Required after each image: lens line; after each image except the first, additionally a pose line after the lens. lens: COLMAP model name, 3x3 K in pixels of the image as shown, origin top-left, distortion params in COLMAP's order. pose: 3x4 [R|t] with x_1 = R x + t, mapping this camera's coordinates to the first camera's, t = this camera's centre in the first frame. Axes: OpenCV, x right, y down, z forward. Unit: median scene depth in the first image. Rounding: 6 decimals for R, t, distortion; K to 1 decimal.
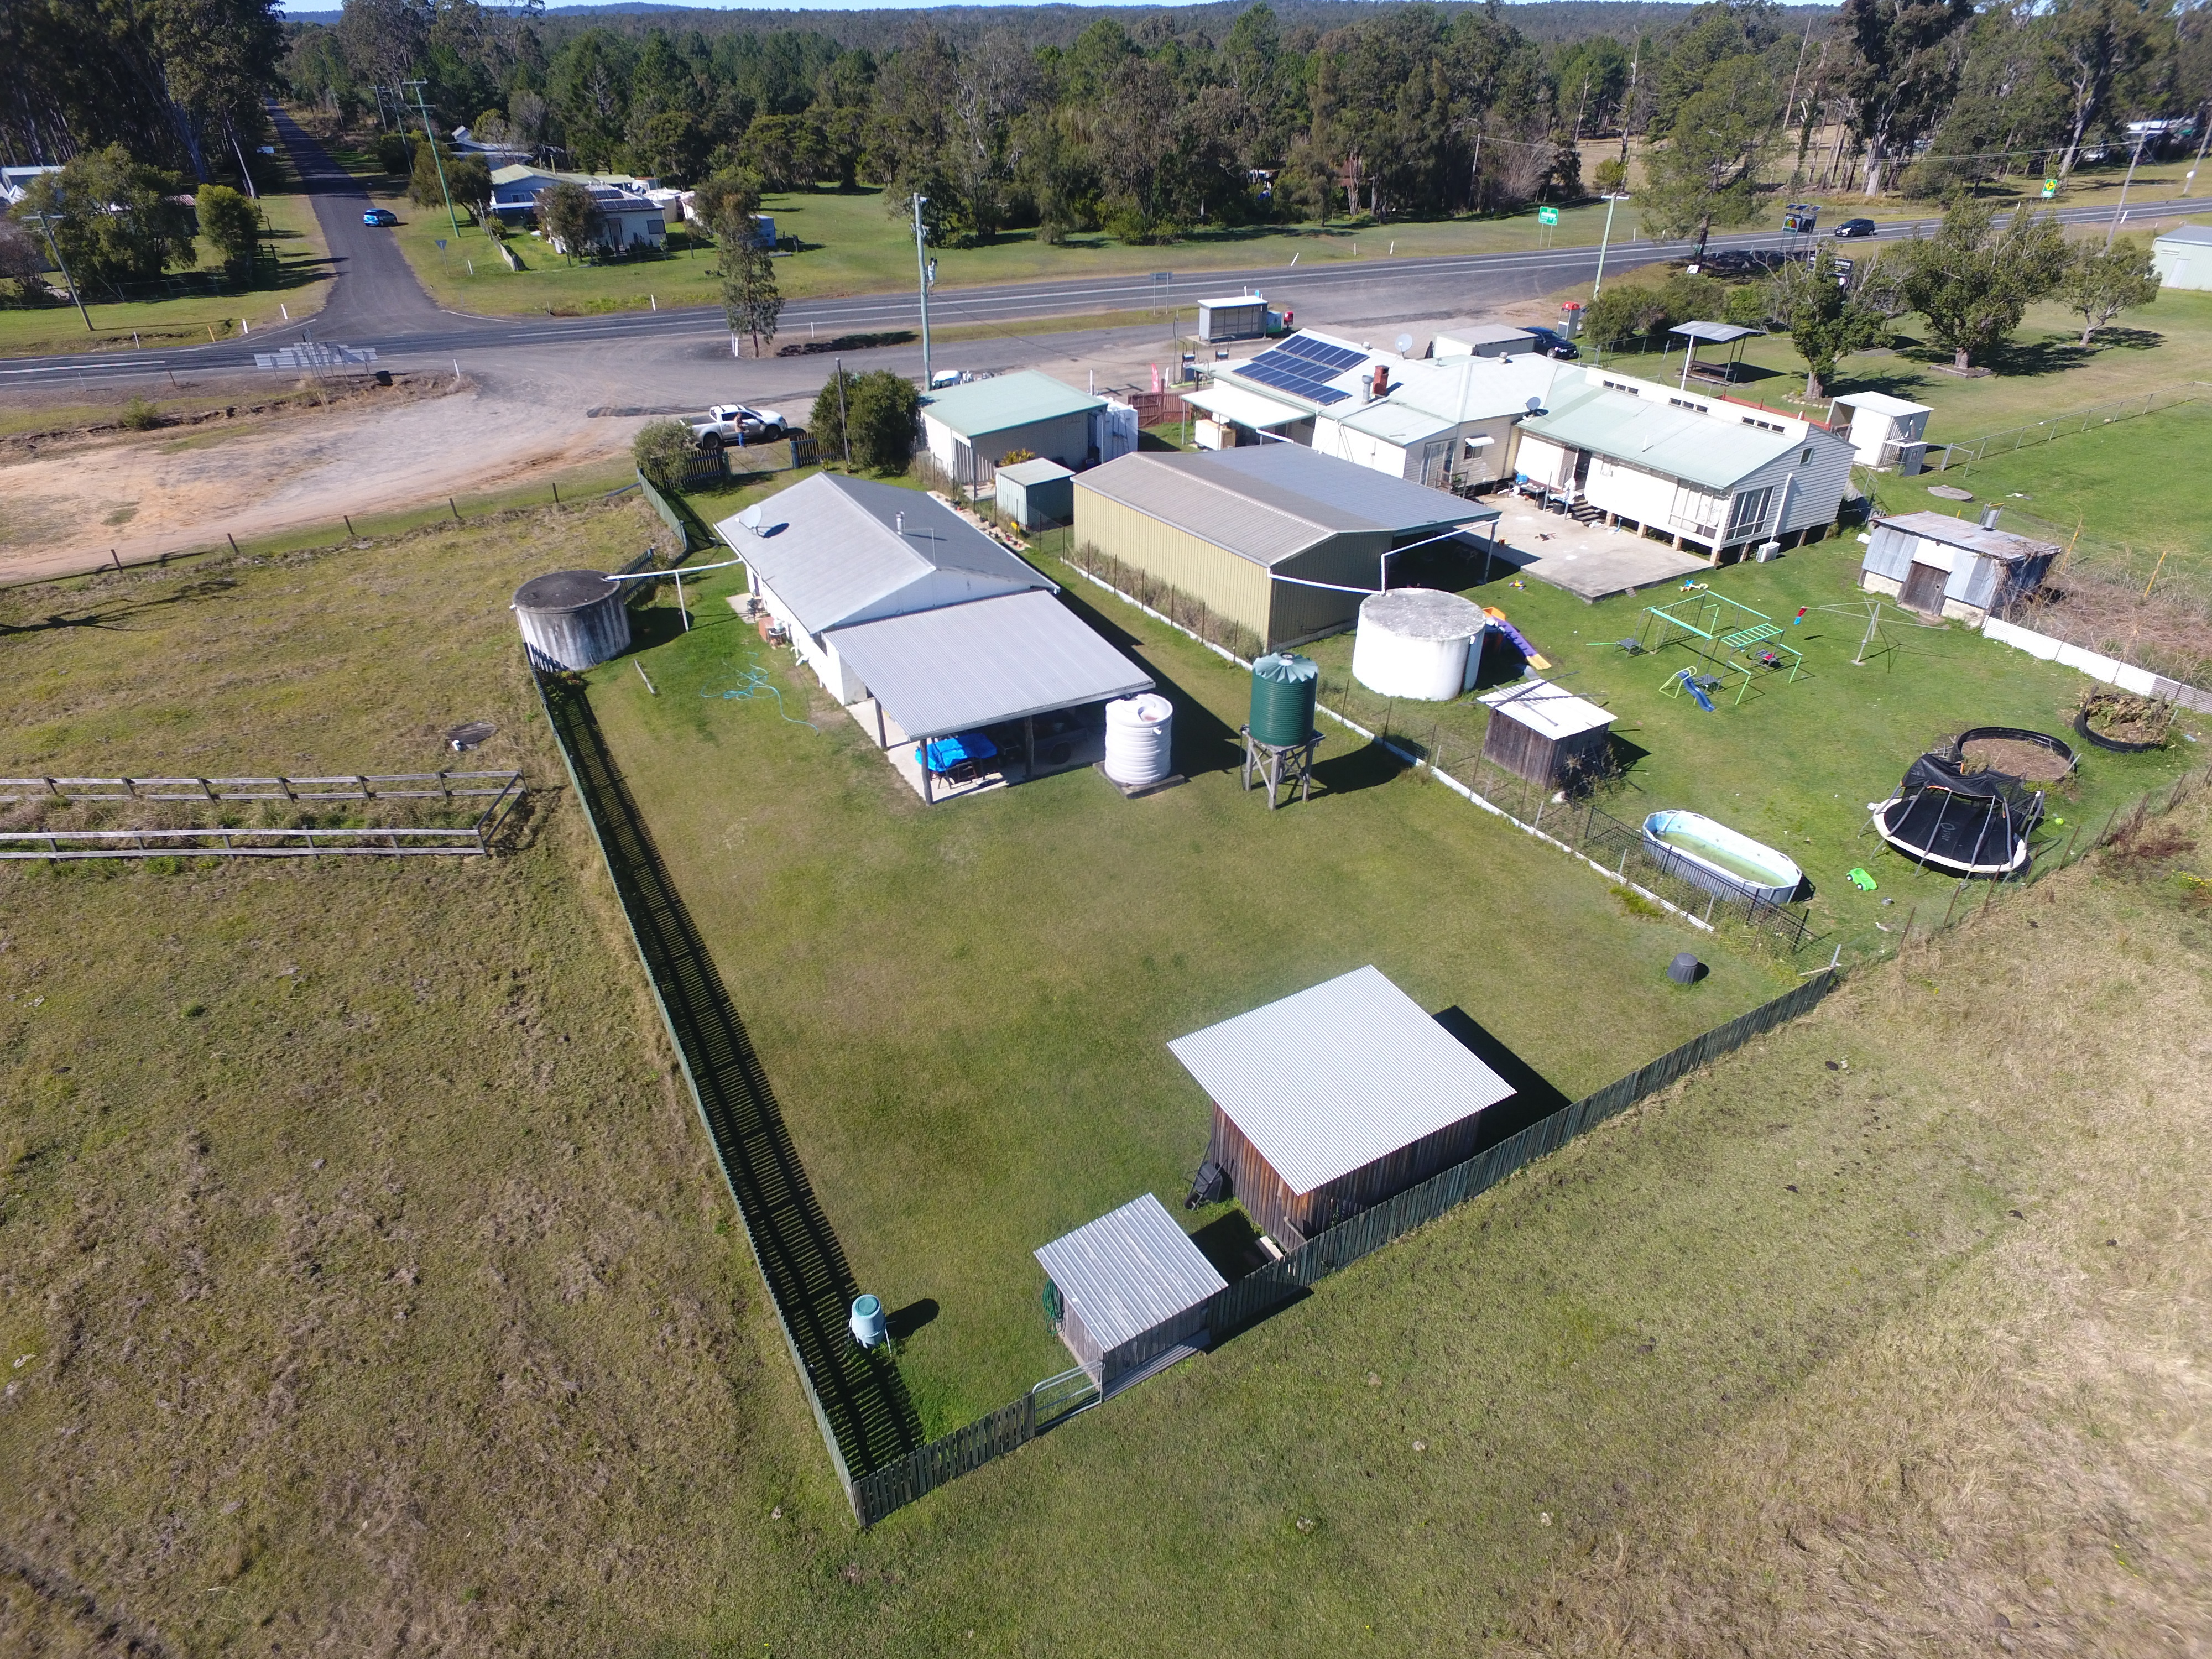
lens RADIAL K [[1282.3, 0, 1108.8], [0, 1282.3, 824.9], [0, 0, 1]] dist [-0.015284, 0.014114]
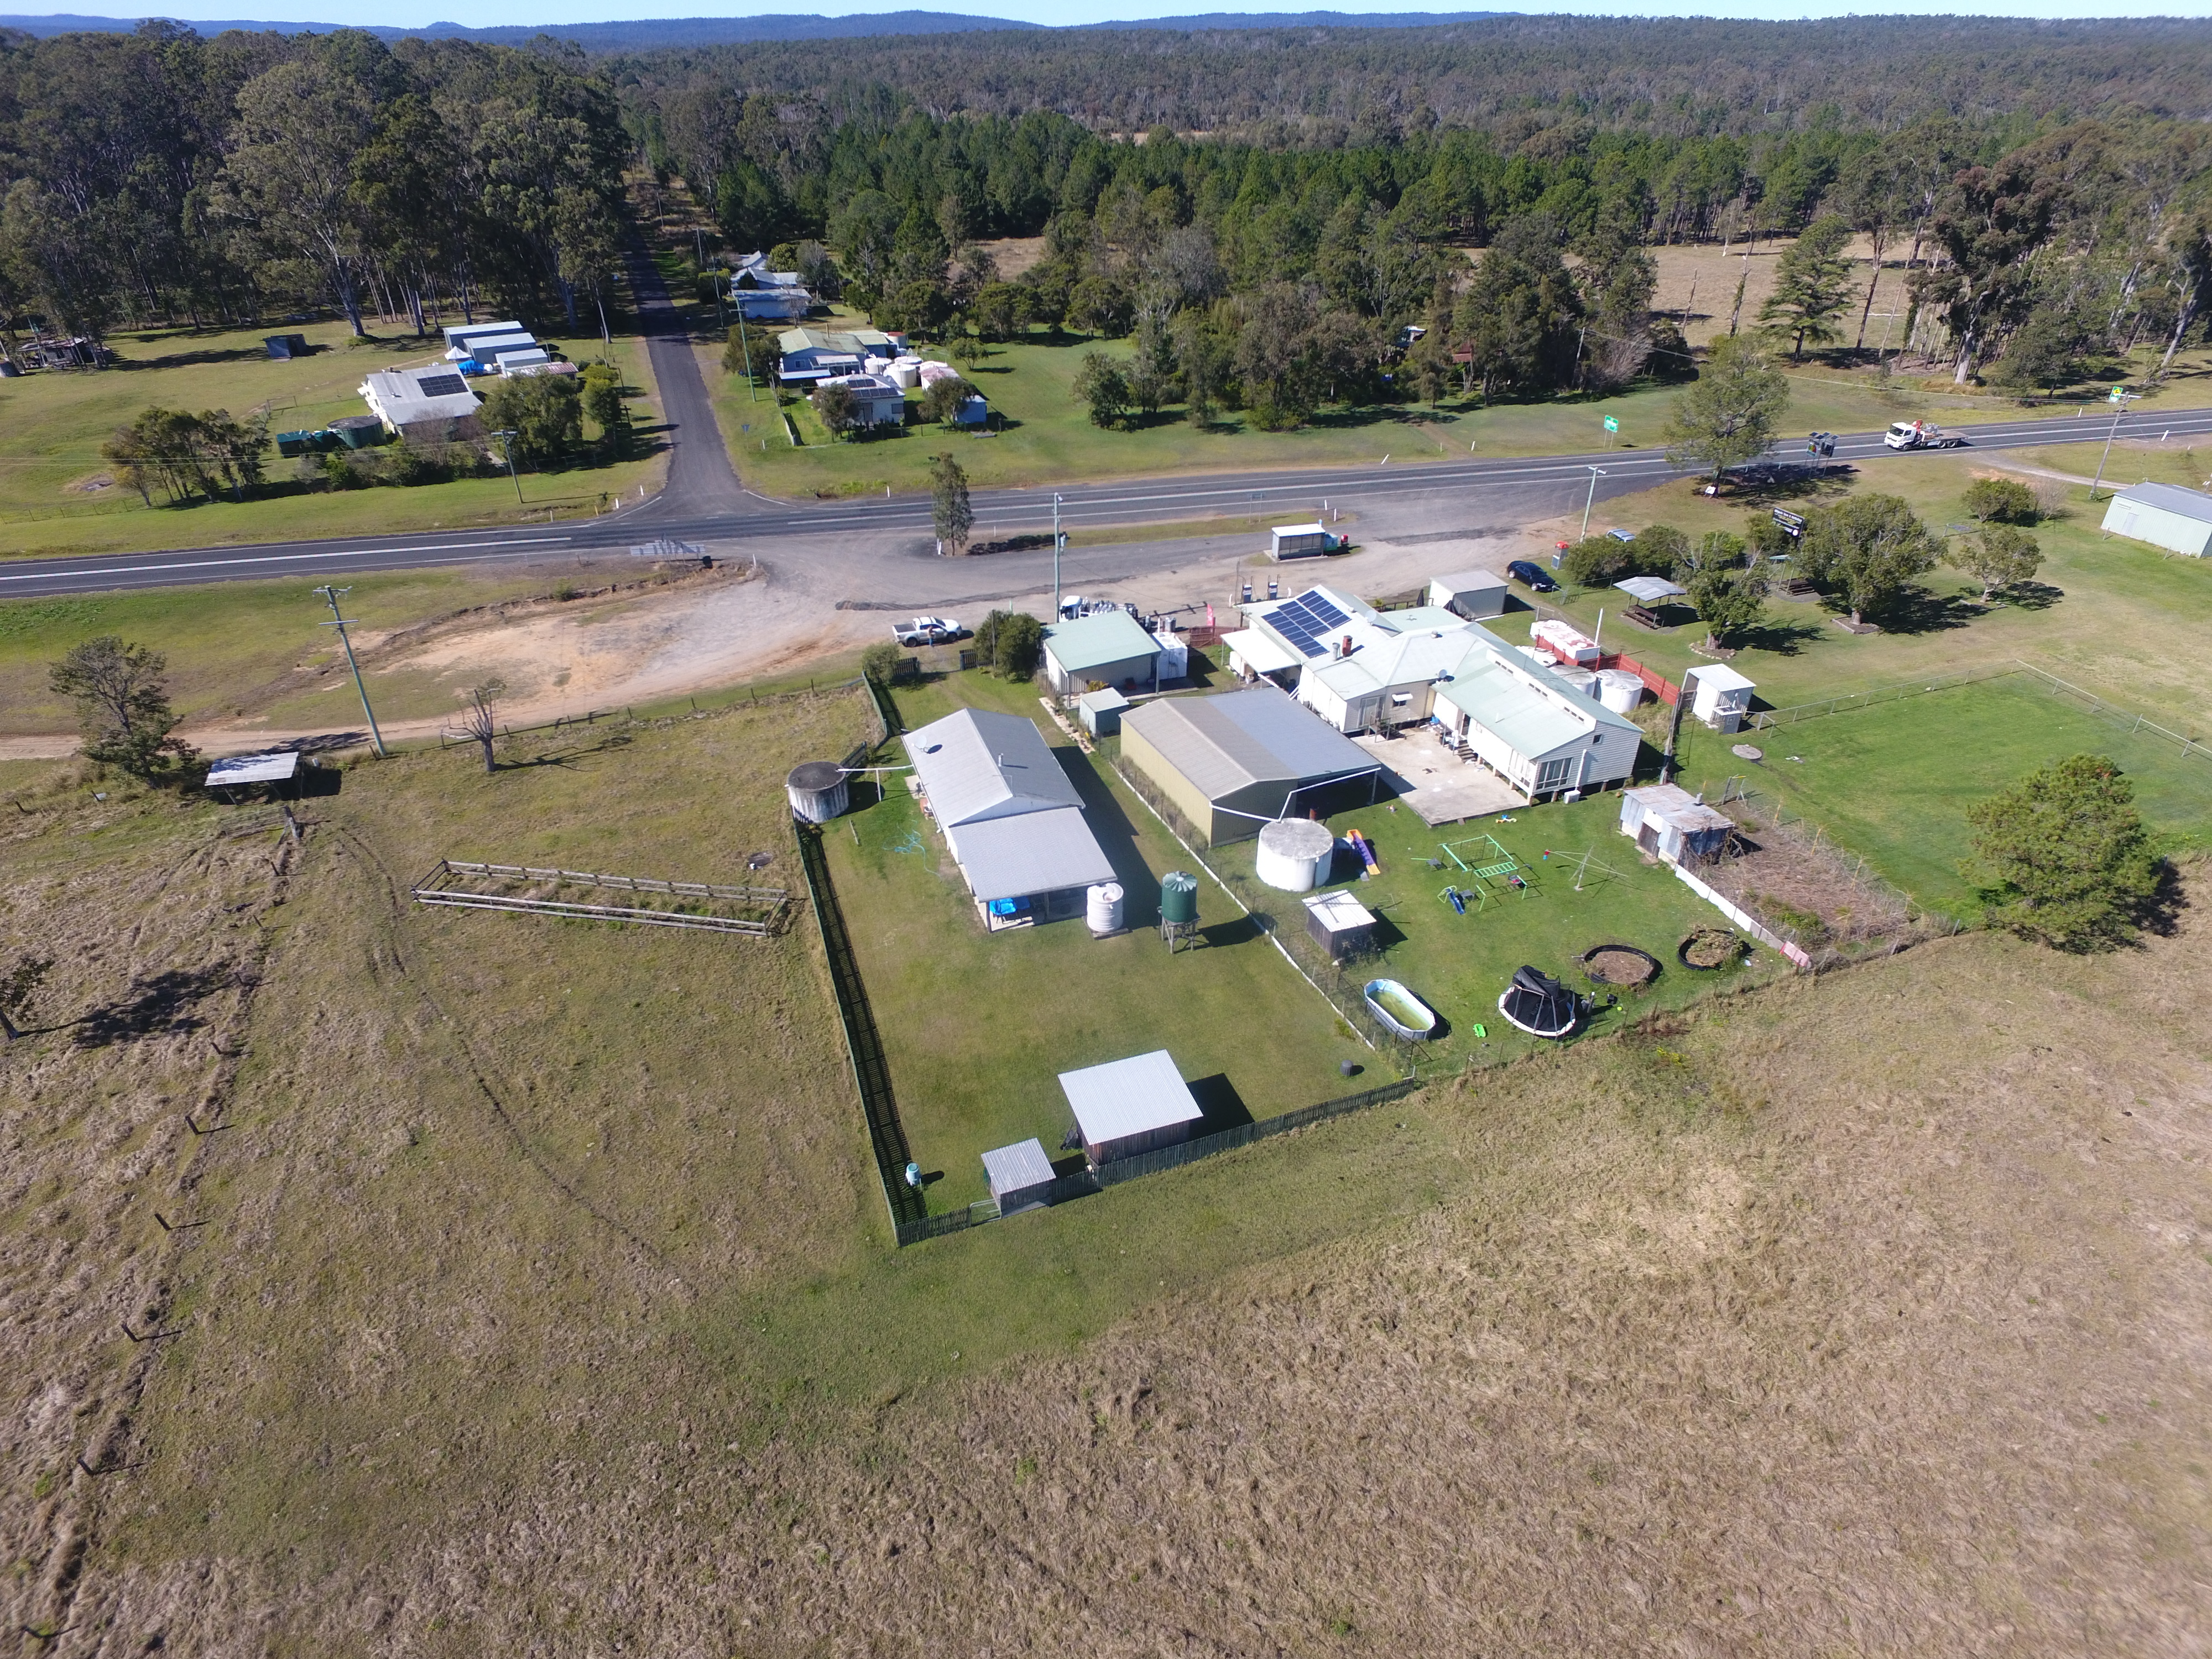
lens RADIAL K [[1282.3, 0, 1108.6], [0, 1282.3, 823.9], [0, 0, 1]] dist [-0.015284, 0.014114]
pose [[0.984777, 0.092391, -0.147236, 0.228347], [-0.093143, 0.995651, 0.001789, -0.150872], [0.146761, 0.011952, 0.989100, -0.654495]]
